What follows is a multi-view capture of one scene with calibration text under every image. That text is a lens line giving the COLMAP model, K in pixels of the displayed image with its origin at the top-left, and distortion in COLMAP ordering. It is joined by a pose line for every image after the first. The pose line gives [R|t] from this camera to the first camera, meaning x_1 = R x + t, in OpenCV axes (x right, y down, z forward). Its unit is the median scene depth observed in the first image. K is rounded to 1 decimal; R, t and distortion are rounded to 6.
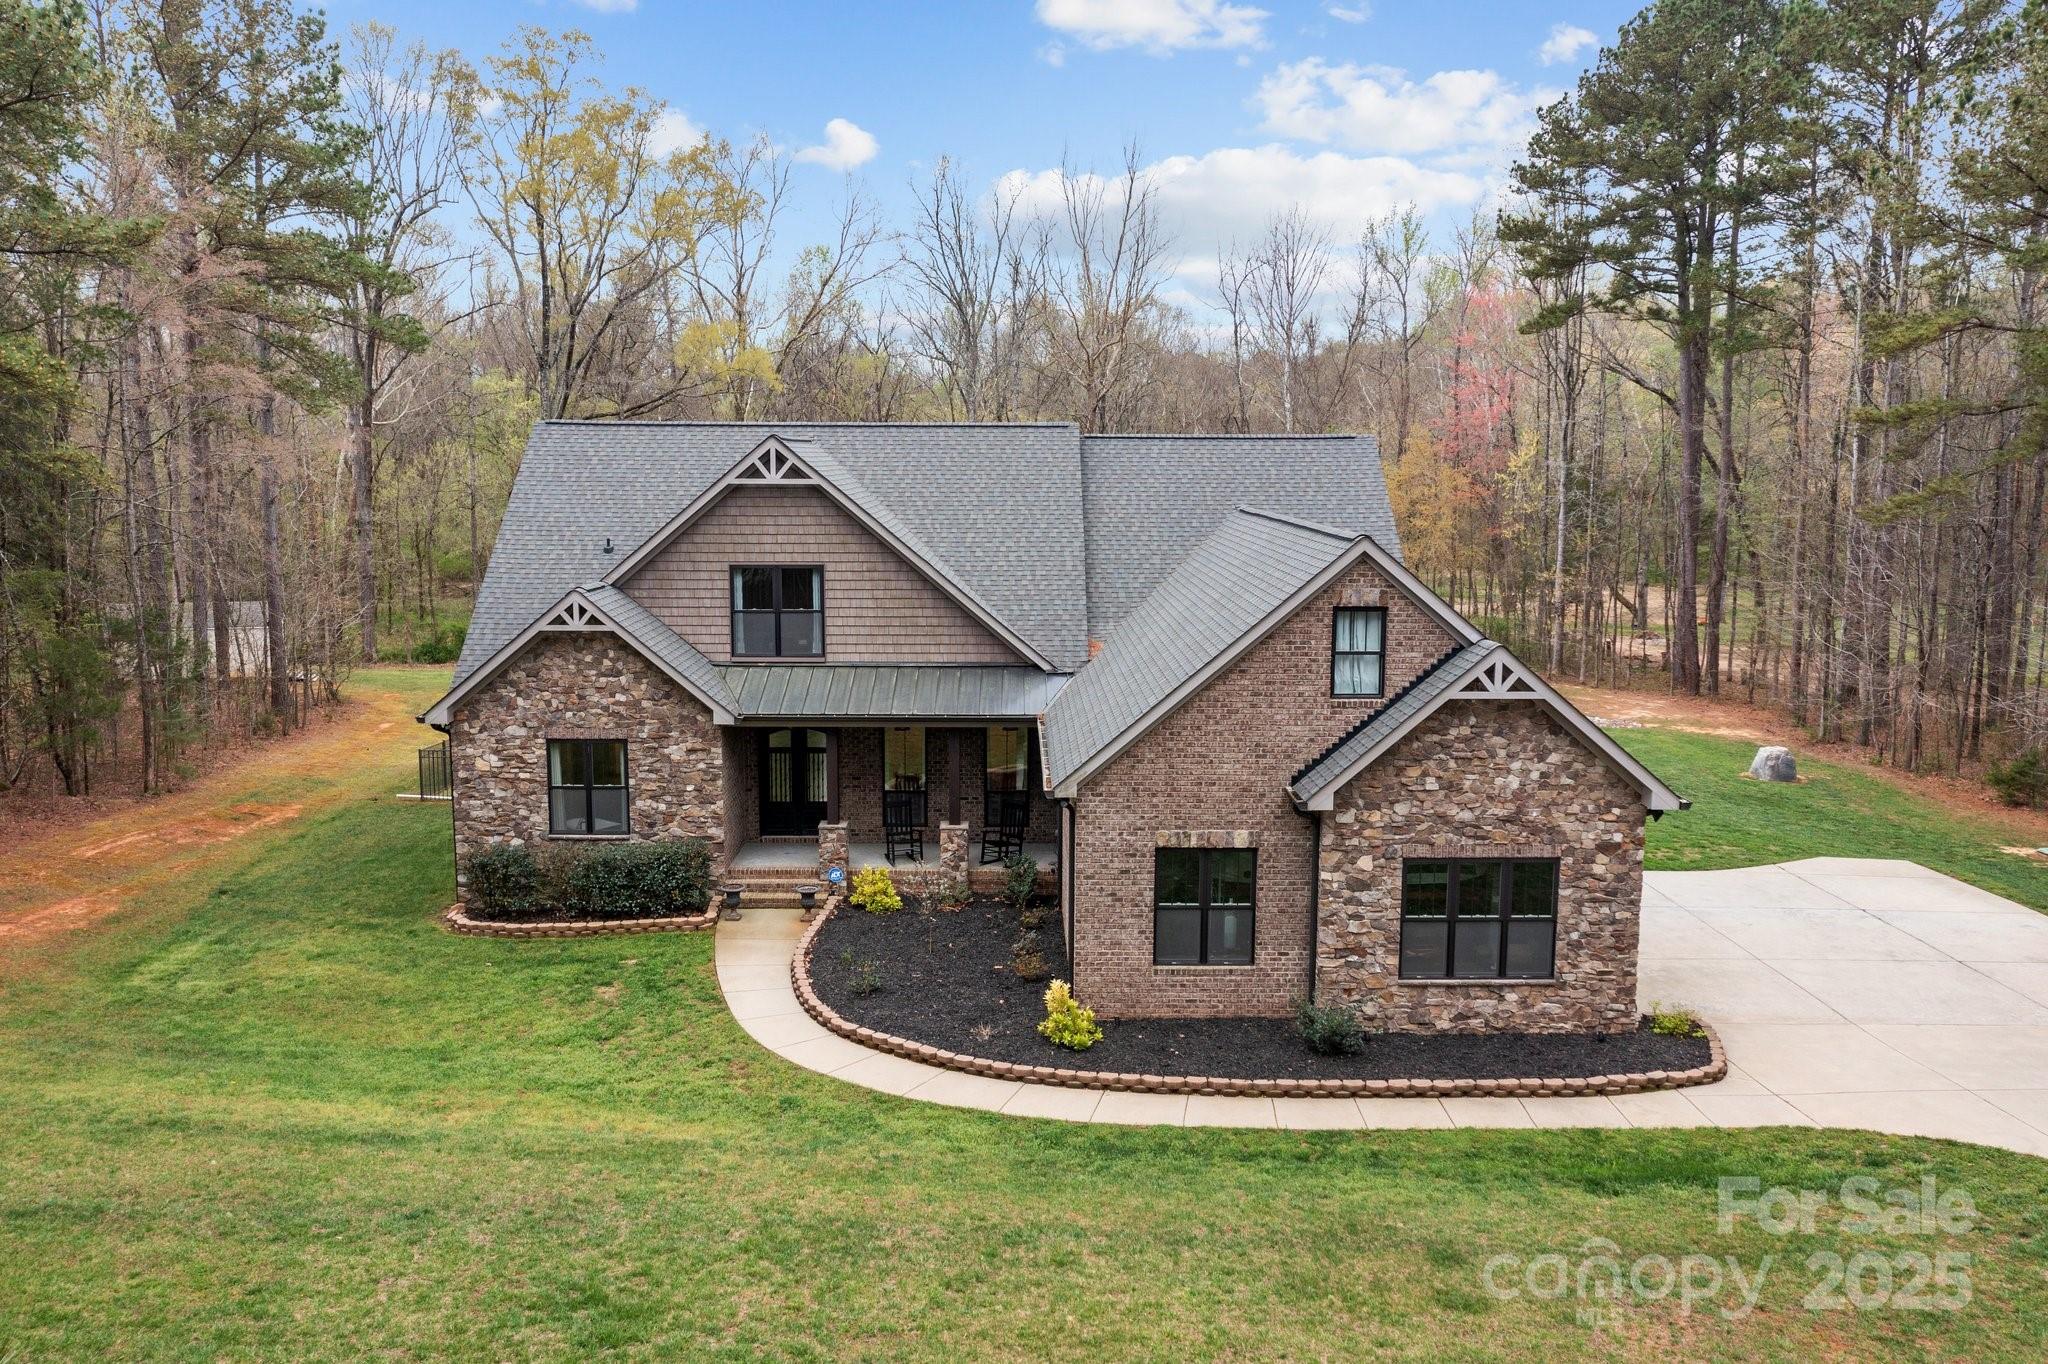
lens RADIAL K [[1620.6, 0, 1023.7], [0, 1620.6, 675.3], [0, 0, 1]] dist [-0.012721, 0.005286]
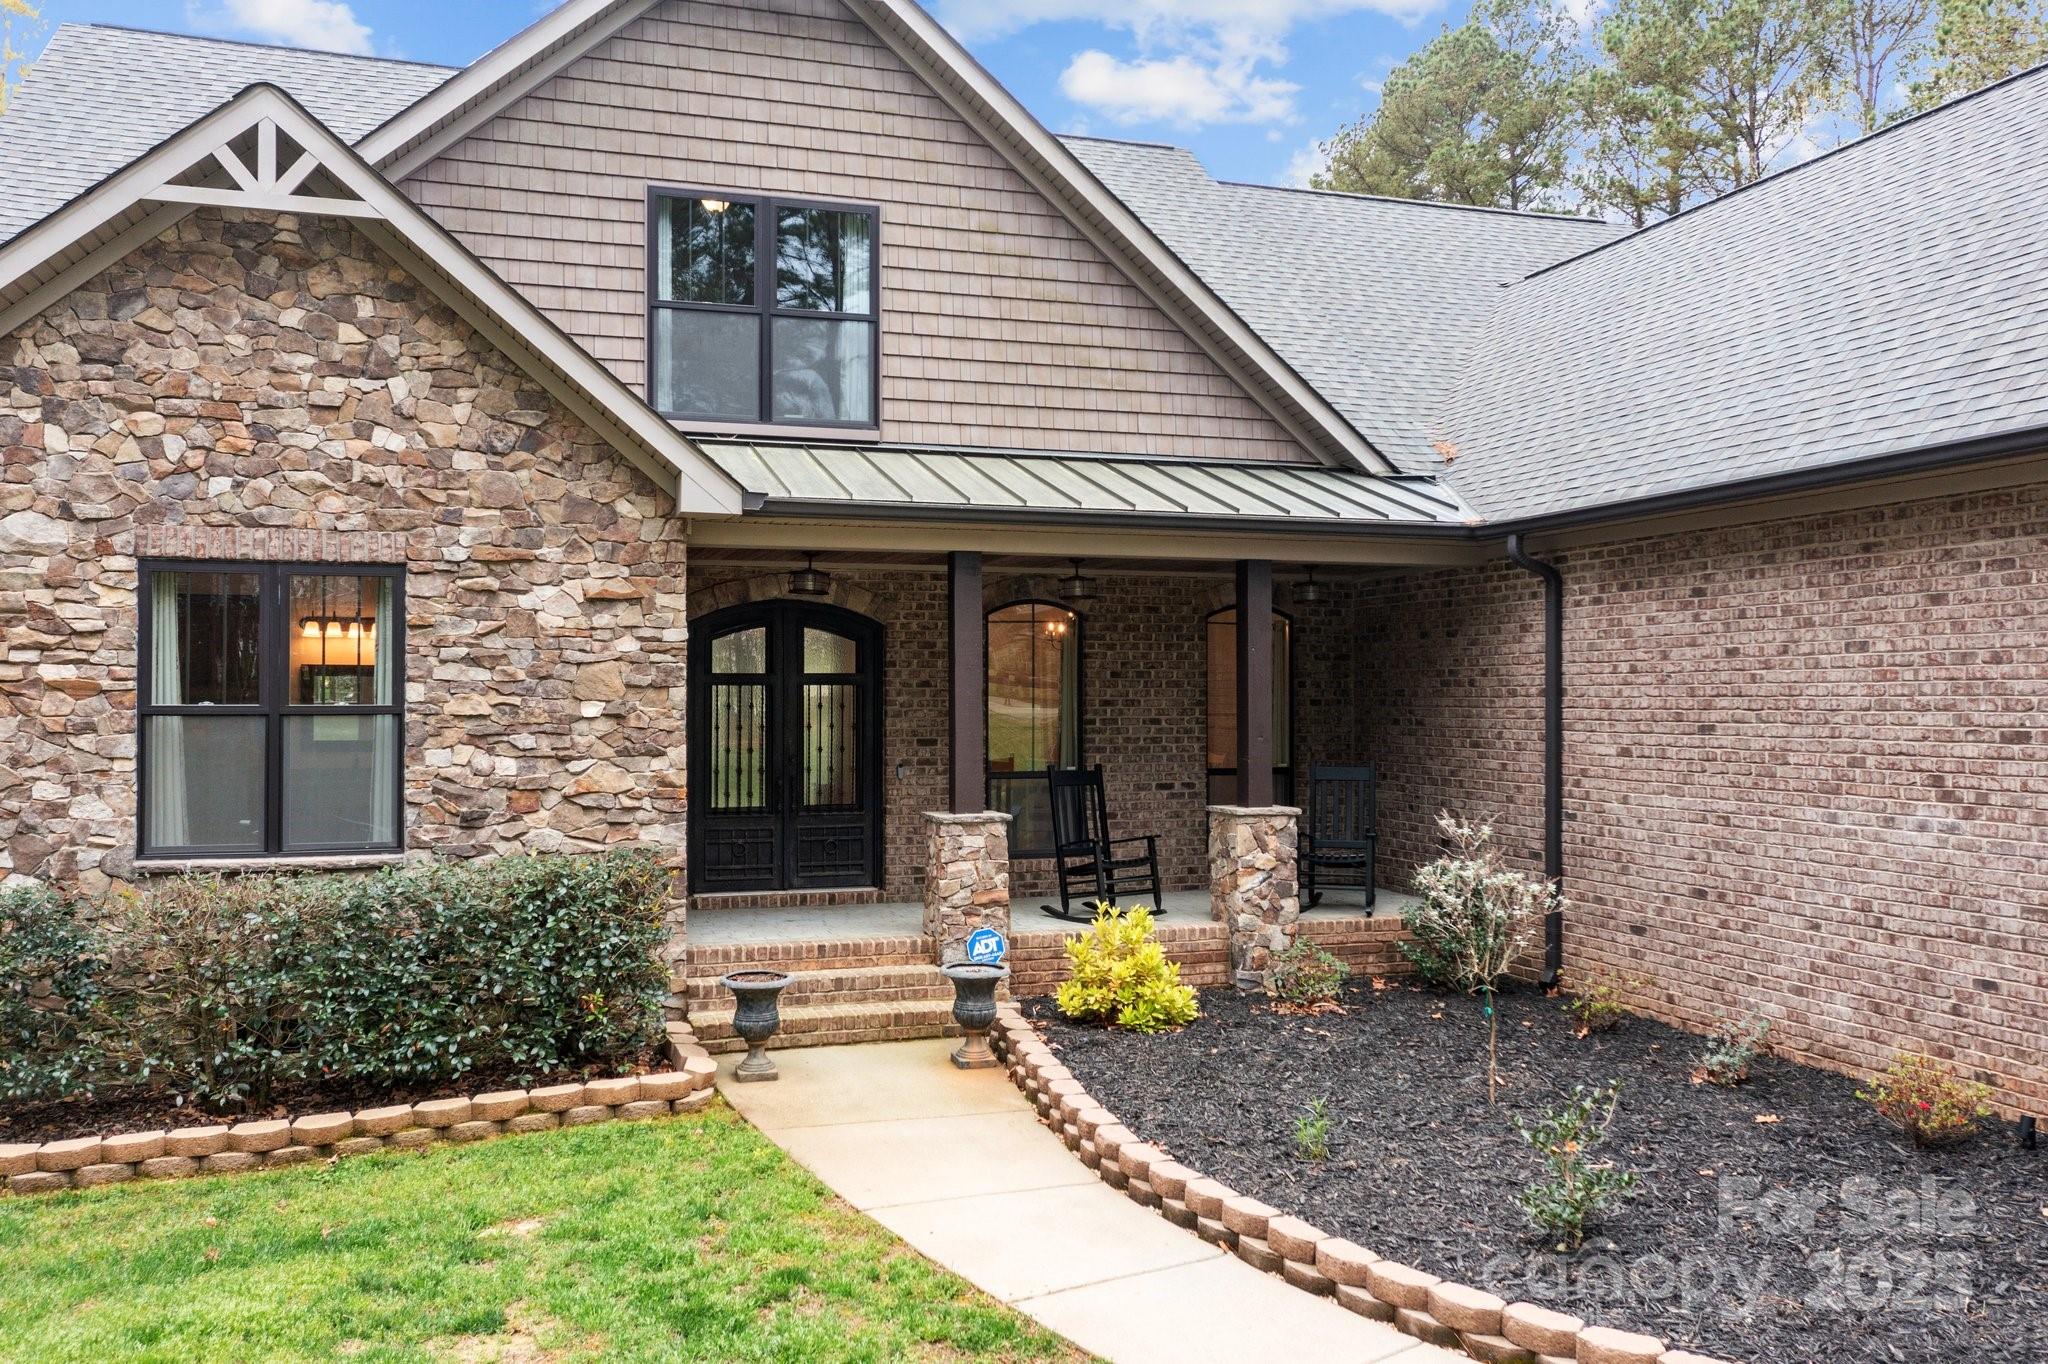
lens RADIAL K [[1620.6, 0, 1023.7], [0, 1620.6, 675.3], [0, 0, 1]] dist [-0.012721, 0.005286]
pose [[0.953295, -0.000485, 0.302039, -0.257476], [0.046372, 0.988378, -0.144772, 0.135285], [-0.298458, 0.152016, 0.942239, 0.743122]]
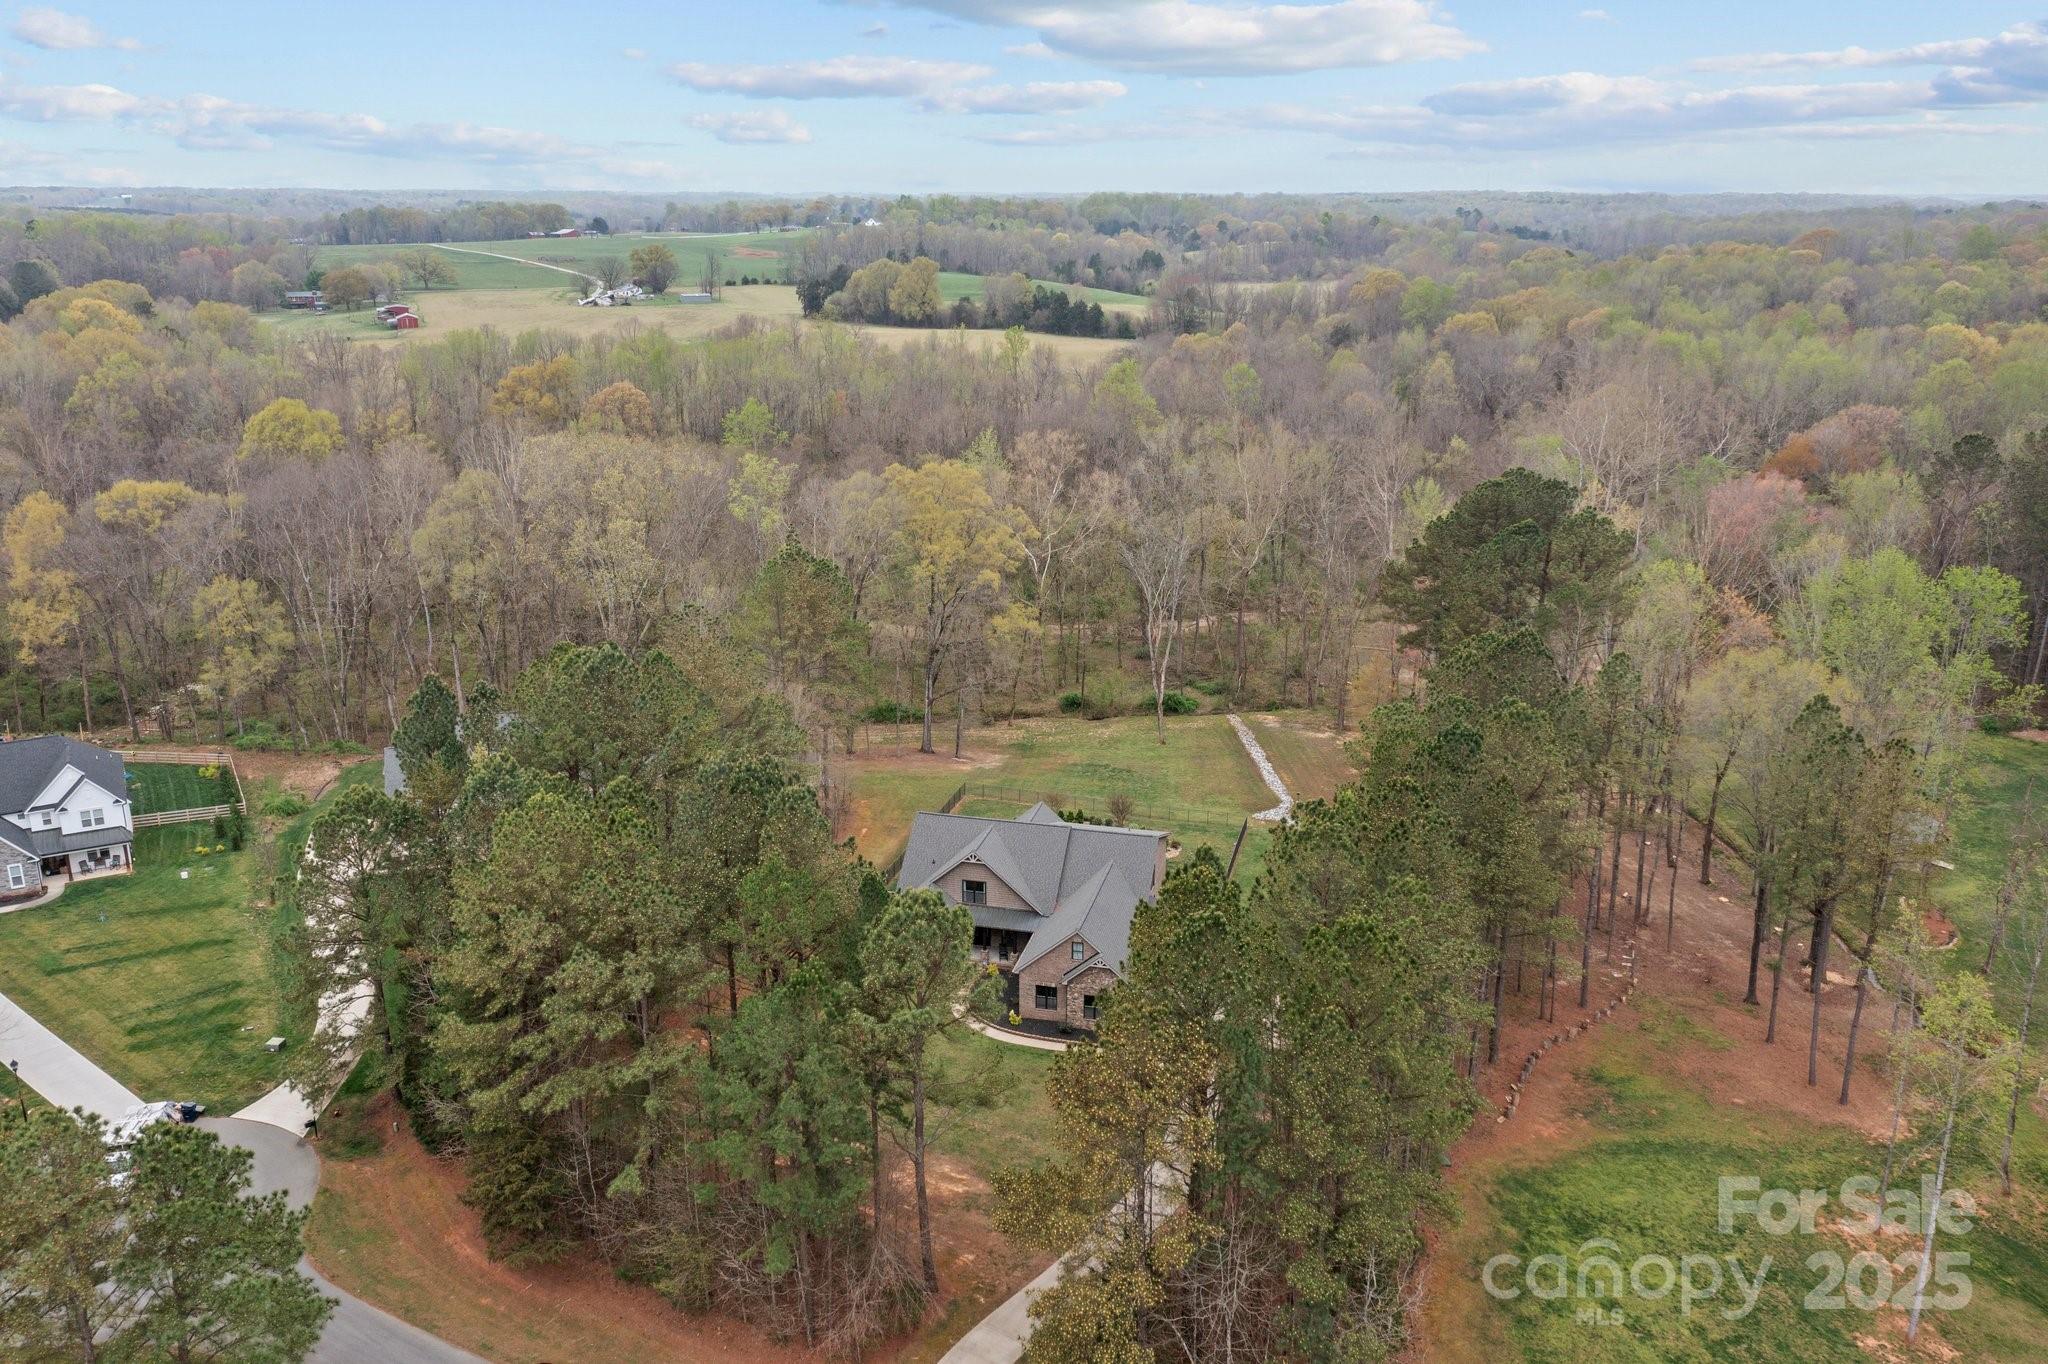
lens RADIAL K [[1637.5, 0, 1023.7], [0, 1637.5, 637.0], [0, 0, 1]] dist [-0.014922, -0.000854]
pose [[0.969691, 0.062525, -0.236199, 1.019679], [-0.029346, 0.989509, 0.141458, -1.444116], [0.242566, -0.130239, 0.961353, -3.188041]]
